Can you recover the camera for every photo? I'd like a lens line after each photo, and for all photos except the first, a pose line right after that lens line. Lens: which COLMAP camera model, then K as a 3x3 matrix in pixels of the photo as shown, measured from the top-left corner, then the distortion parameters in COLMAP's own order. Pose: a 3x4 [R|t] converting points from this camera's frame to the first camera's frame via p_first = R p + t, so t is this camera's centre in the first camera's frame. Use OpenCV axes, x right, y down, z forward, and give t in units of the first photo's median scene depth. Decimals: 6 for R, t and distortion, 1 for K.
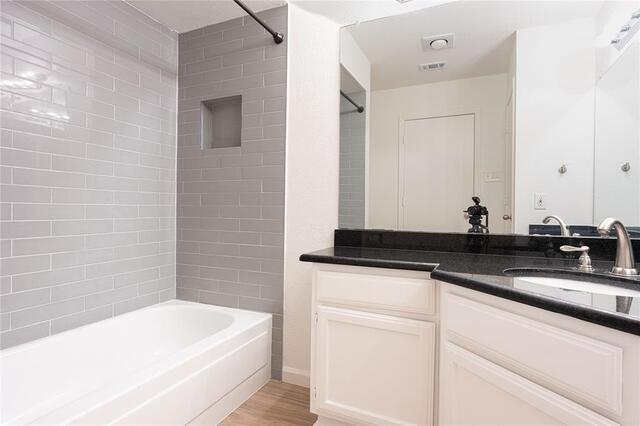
lens RADIAL K [[344.3, 0, 321.3], [0, 344.3, 213.6], [0, 0, 1]] dist [-0.001726, 0.000734]
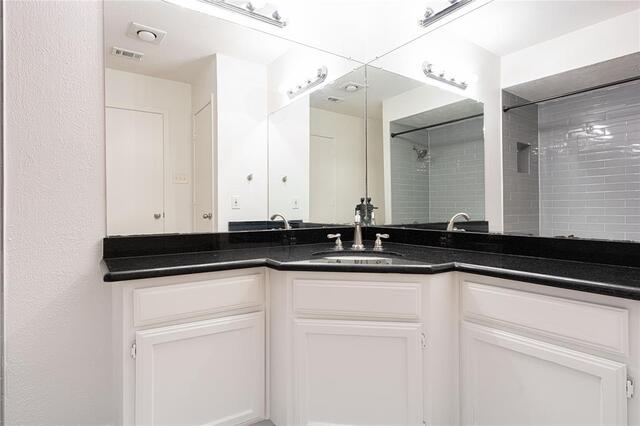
lens RADIAL K [[344.3, 0, 322.8], [0, 344.3, 210.0], [0, 0, 1]] dist [-0.001726, 0.000734]
pose [[0.519416, -0.011949, 0.854438, -0.486837], [0.017719, 0.999838, 0.003210, -0.014193], [-0.854338, 0.013472, 0.519543, 0.215416]]
